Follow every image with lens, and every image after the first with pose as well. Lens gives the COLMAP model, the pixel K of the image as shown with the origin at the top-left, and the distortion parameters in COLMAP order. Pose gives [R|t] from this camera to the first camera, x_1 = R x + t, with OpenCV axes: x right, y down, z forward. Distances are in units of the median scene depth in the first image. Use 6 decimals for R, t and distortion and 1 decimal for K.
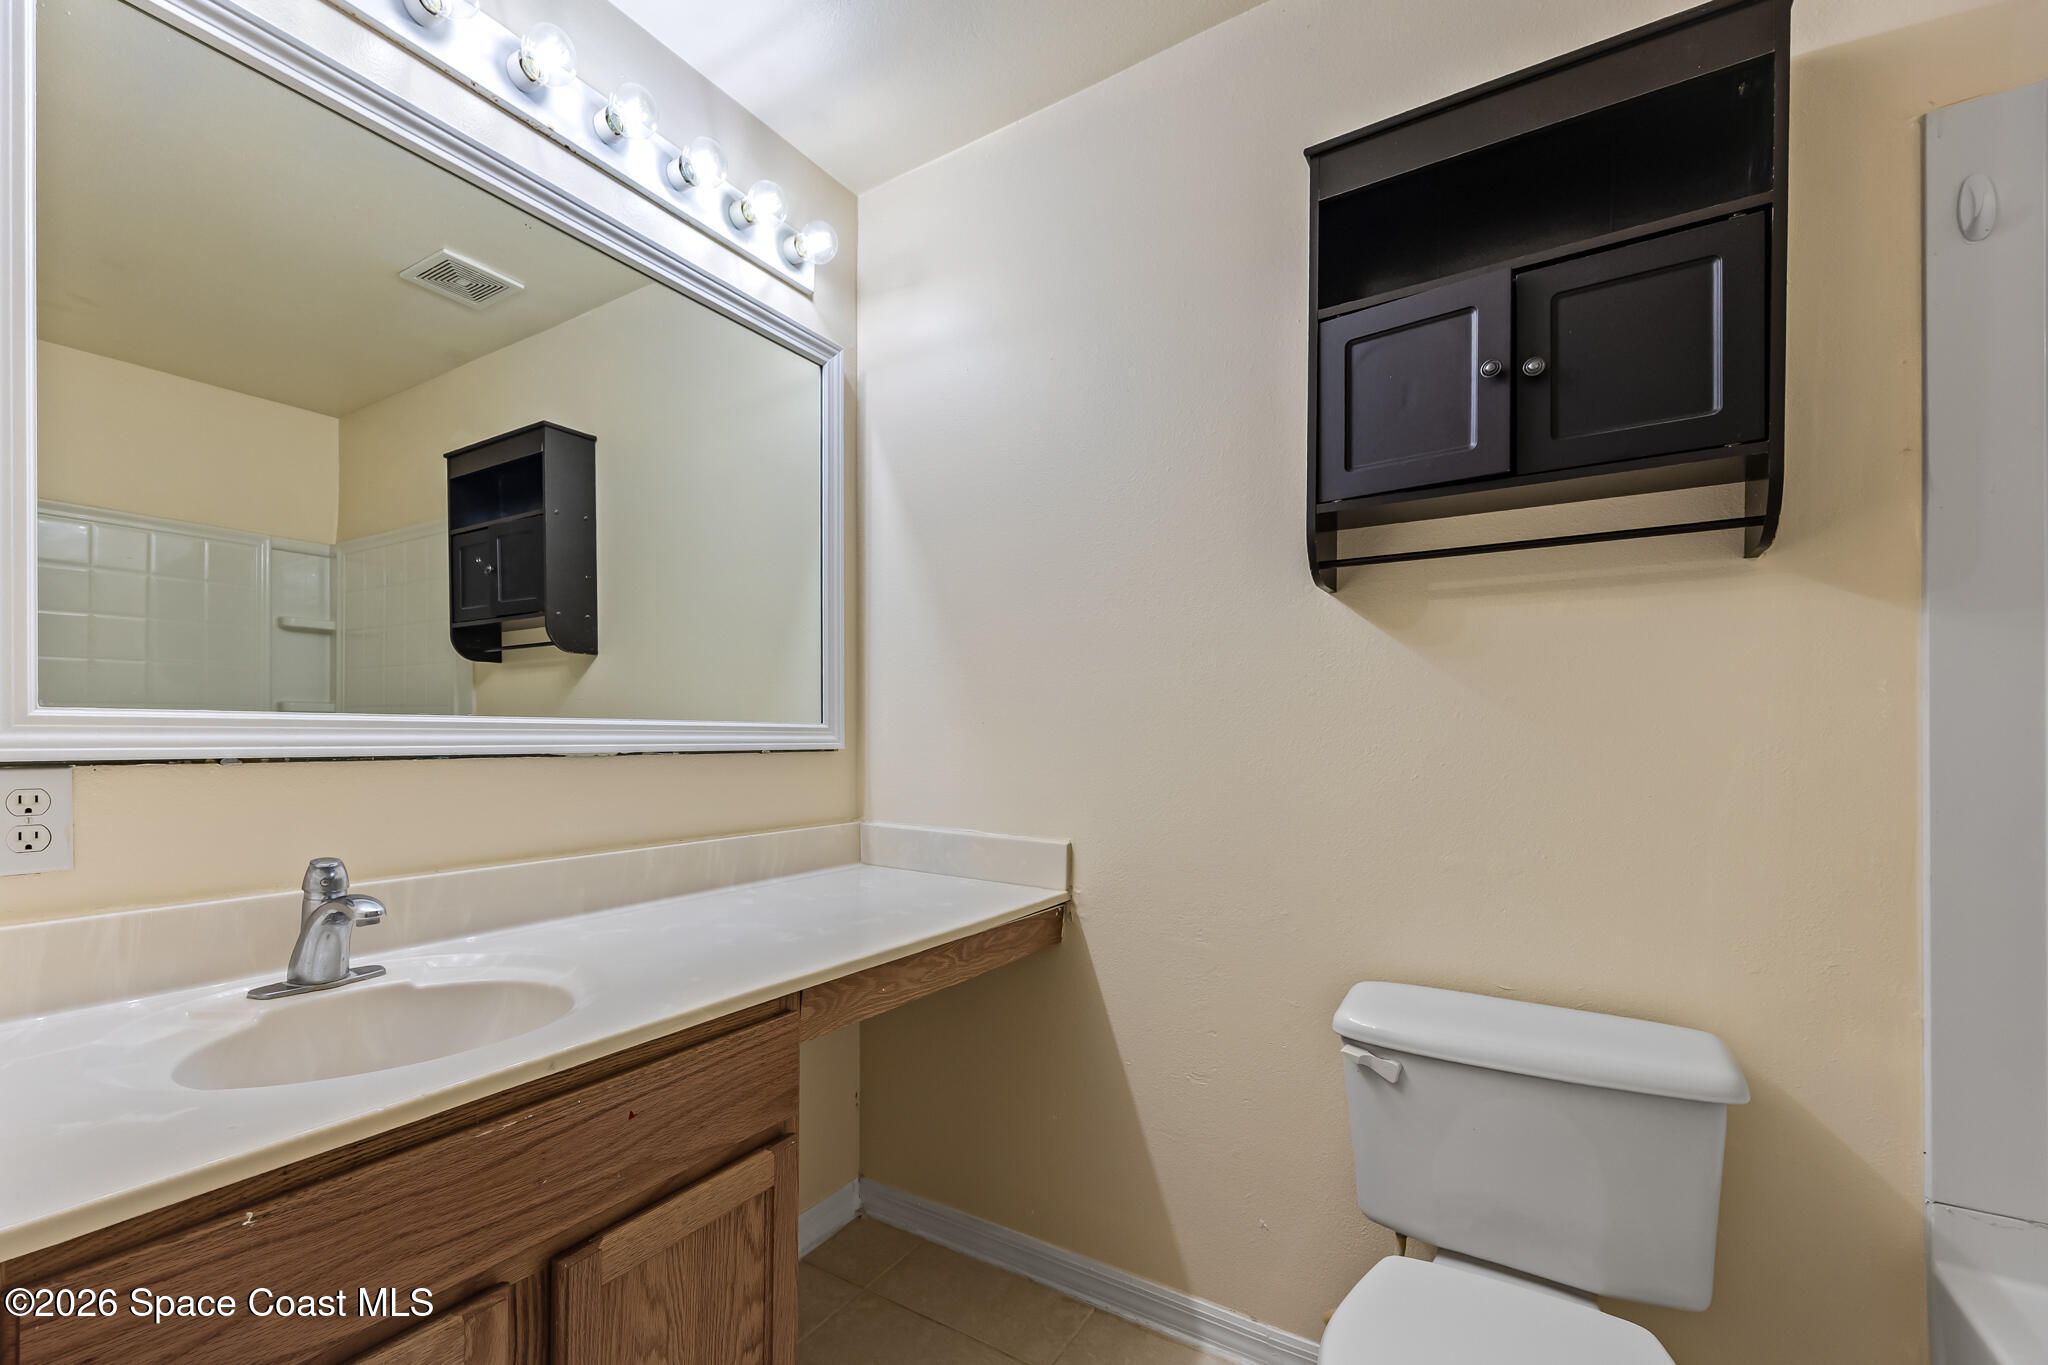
lens RADIAL K [[857.2, 0, 1019.2], [0, 857.2, 746.8], [0, 0, 1]] dist [0.002523, -0.000287]
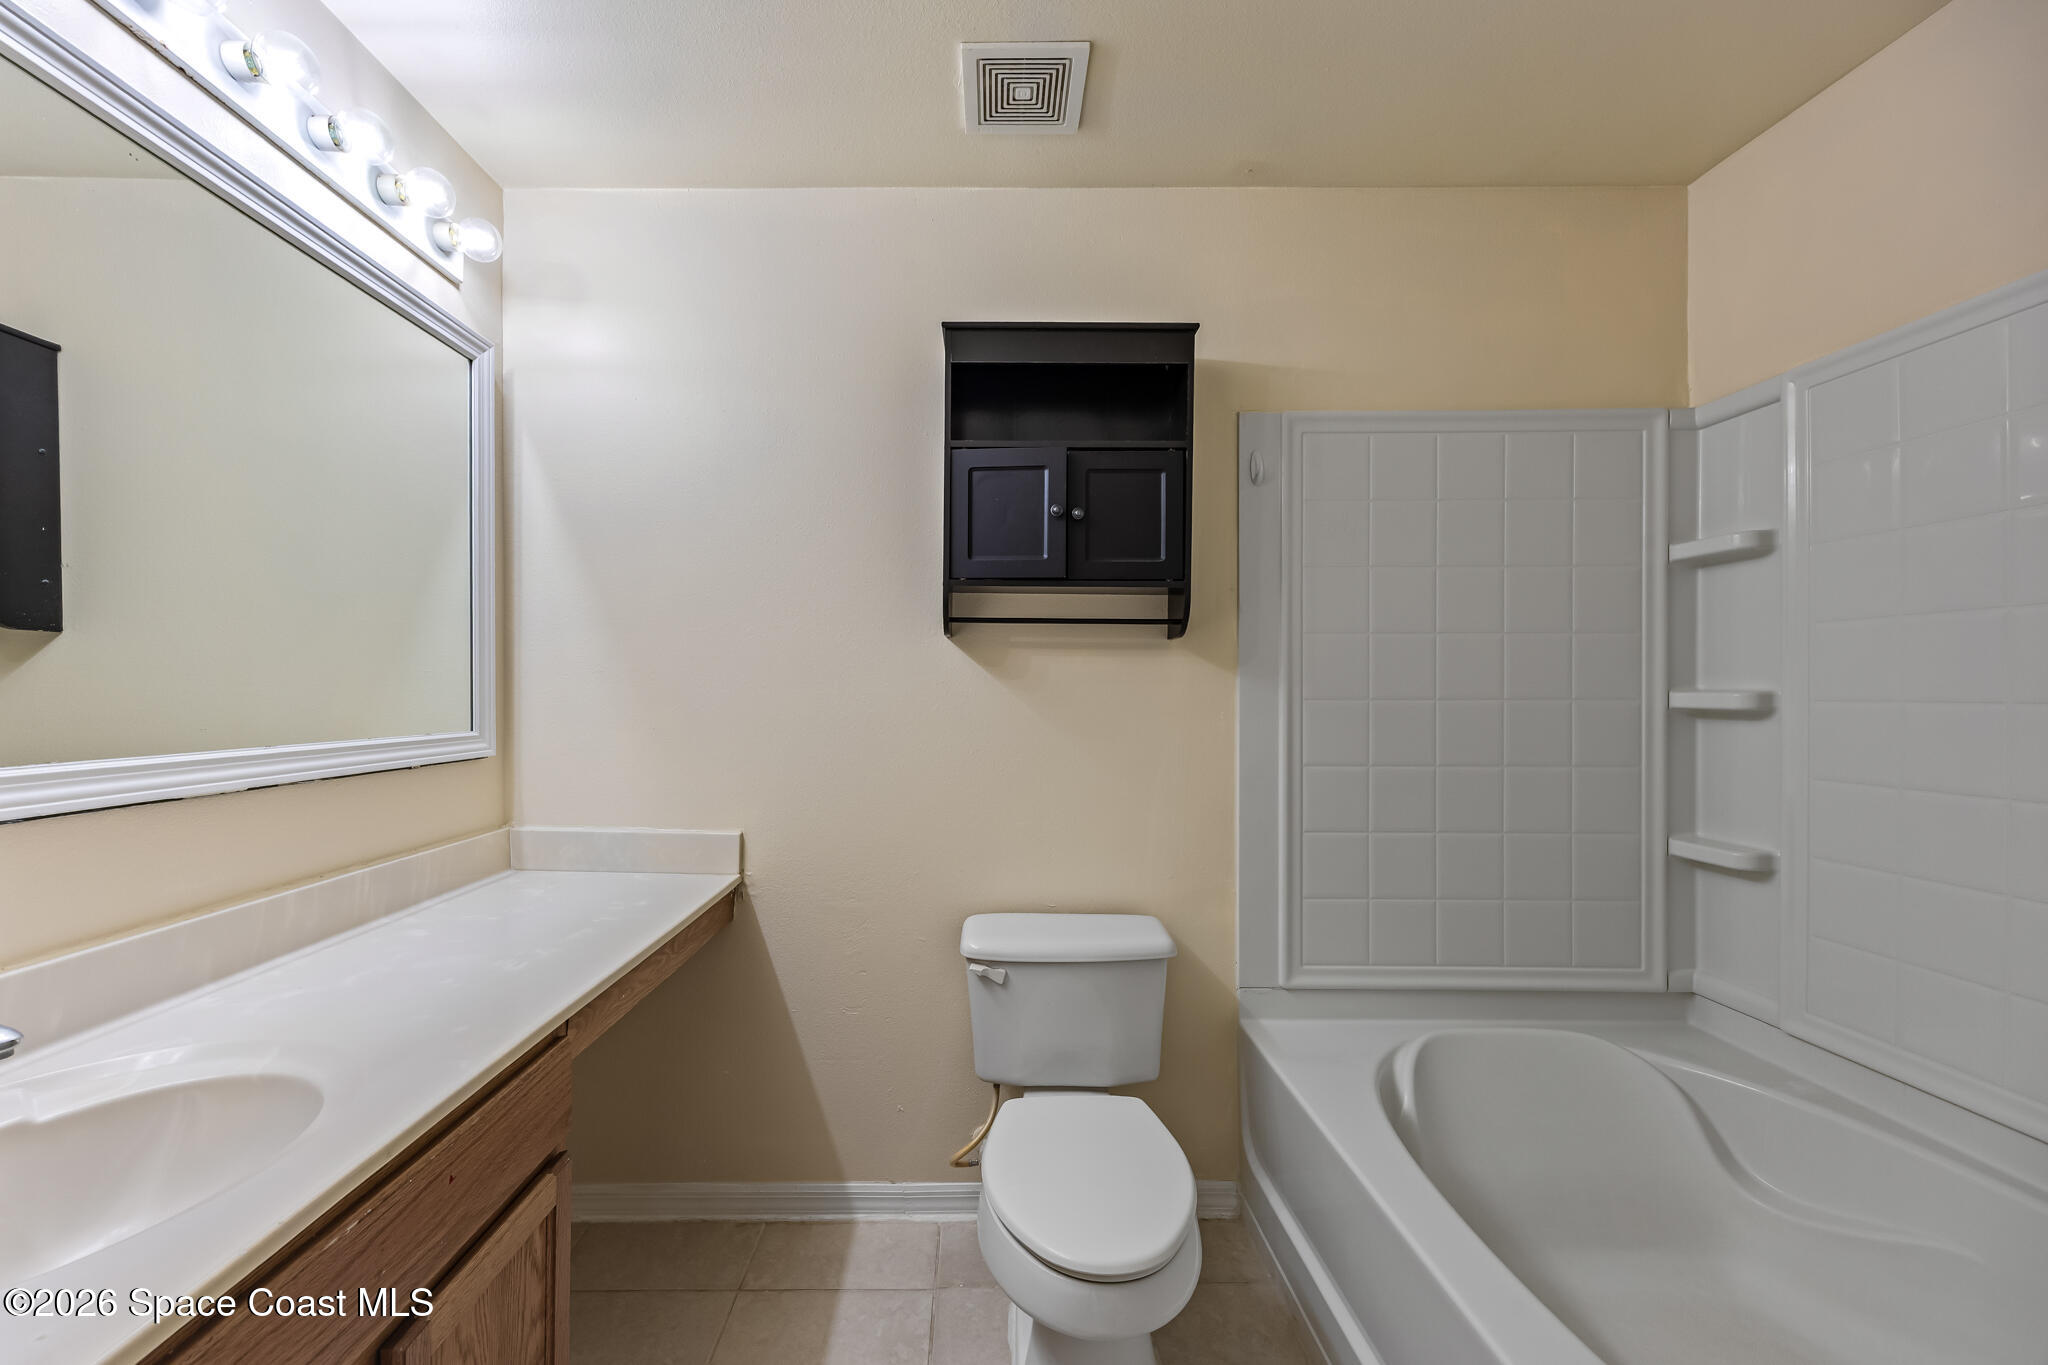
lens RADIAL K [[769.4, 0, 1020.6], [0, 769.4, 675.5], [0, 0, 1]] dist [0.002603, 0.000248]
pose [[0.813674, 0.023657, 0.580840, -0.278891], [-0.017668, 0.999716, -0.015967, -0.105028], [-0.581053, 0.002730, 0.813861, -0.091188]]
